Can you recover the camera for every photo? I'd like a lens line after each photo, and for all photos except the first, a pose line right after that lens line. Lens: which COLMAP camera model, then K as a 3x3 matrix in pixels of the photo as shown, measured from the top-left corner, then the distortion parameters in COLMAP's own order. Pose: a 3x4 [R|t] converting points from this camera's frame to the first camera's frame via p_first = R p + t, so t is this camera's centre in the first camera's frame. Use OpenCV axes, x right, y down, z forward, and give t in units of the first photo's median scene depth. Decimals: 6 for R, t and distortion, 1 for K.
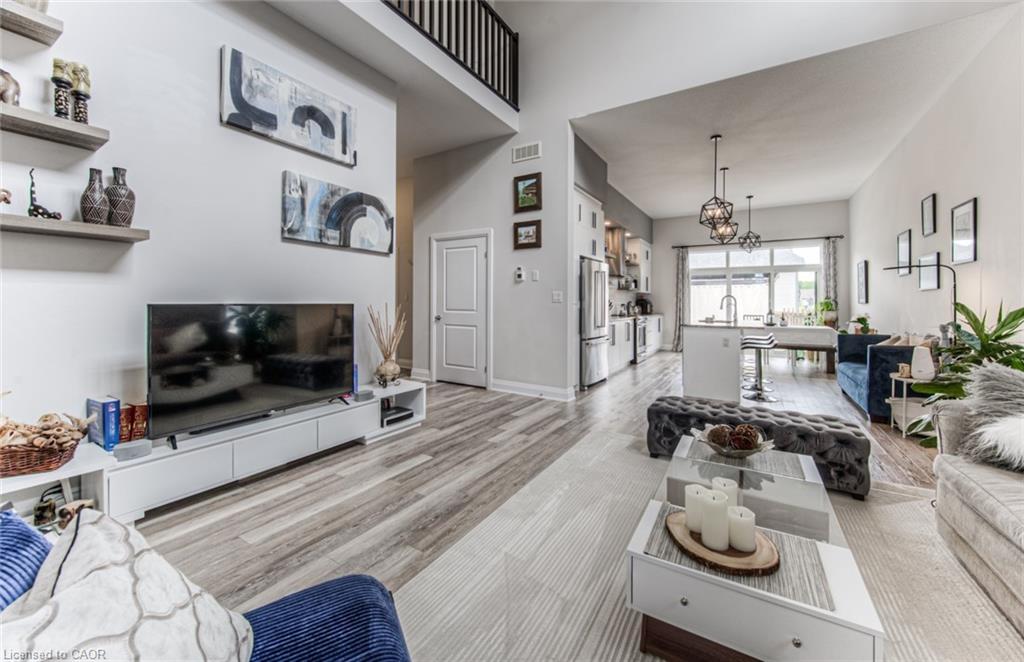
lens RADIAL K [[382.3, 0, 527.8], [0, 382.3, 301.1], [0, 0, 1]] dist [-0.001153, 0.000022]
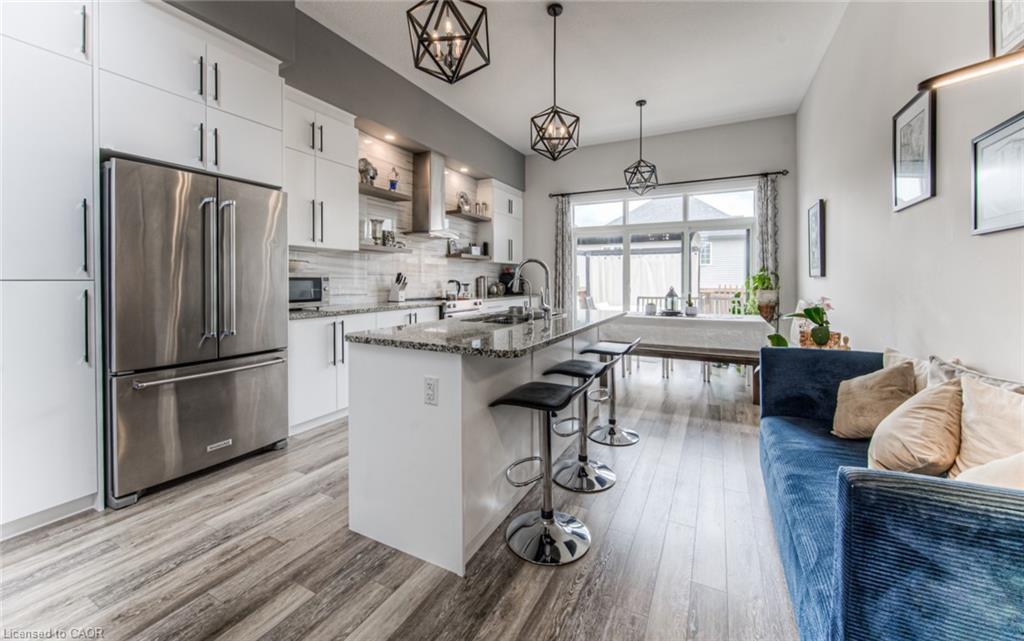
lens RADIAL K [[398.6, 0, 512.0], [0, 398.6, 283.1], [0, 0, 1]] dist [-0.000985, -0.000531]
pose [[0.997618, -0.004627, 0.068825, 0.318672], [0.003615, 0.999884, 0.014820, 0.003036], [-0.068885, -0.014536, 0.997519, 0.364631]]
